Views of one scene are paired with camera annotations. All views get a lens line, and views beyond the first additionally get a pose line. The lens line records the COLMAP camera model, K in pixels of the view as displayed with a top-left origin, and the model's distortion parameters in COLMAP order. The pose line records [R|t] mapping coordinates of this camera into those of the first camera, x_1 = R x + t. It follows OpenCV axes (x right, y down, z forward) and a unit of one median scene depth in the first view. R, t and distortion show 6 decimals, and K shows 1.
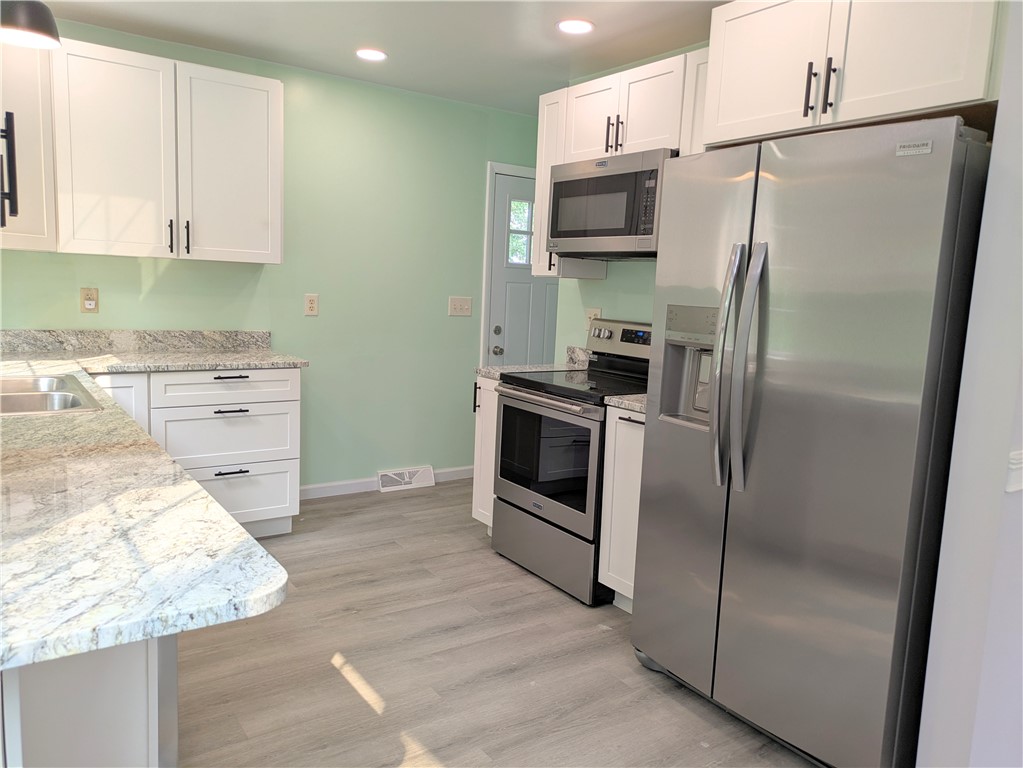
lens RADIAL K [[758.1, 0, 512.0], [0, 758.1, 385.7], [0, 0, 1]] dist [0.053199, -0.046178]
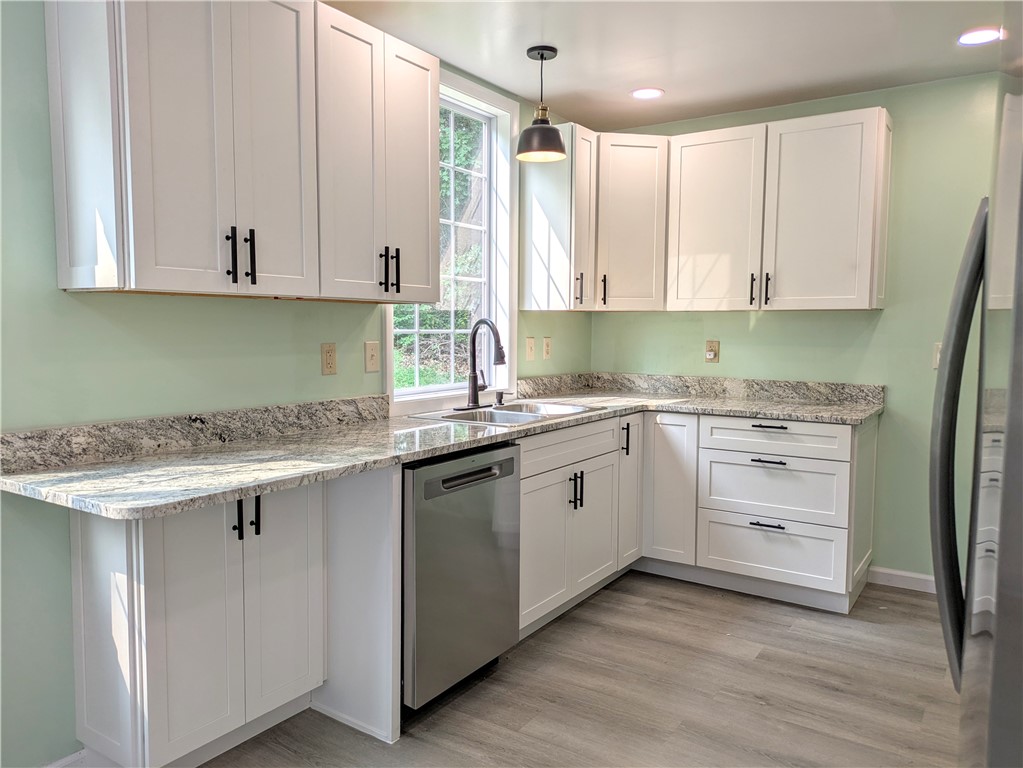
lens RADIAL K [[758.1, 0, 511.2], [0, 758.1, 385.2], [0, 0, 1]] dist [0.053199, -0.046178]
pose [[0.370849, 0.030922, -0.928178, 0.408415], [-0.113245, 0.993493, -0.012148, -0.014559], [0.921763, 0.109616, 0.371938, 0.321894]]
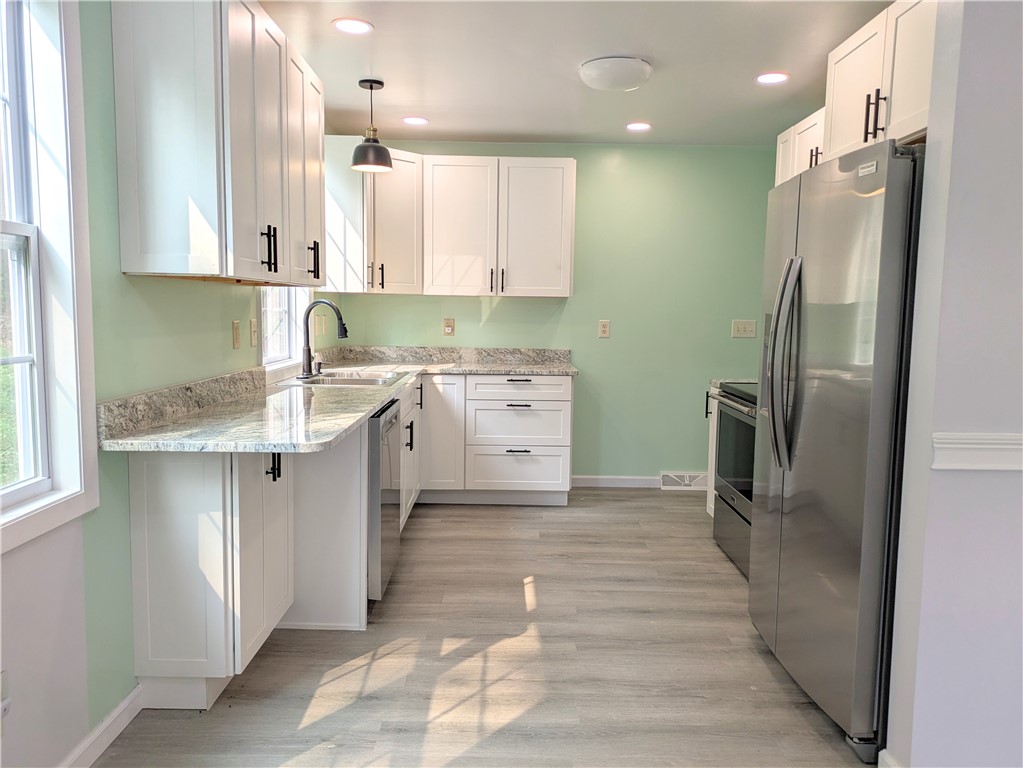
lens RADIAL K [[758.1, 0, 513.1], [0, 758.1, 381.7], [0, 0, 1]] dist [0.053199, -0.046178]
pose [[0.828782, 0.022477, -0.559120, 0.375049], [-0.053142, 0.997838, -0.038660, 0.043413], [0.557043, 0.061753, 0.828185, -0.125272]]
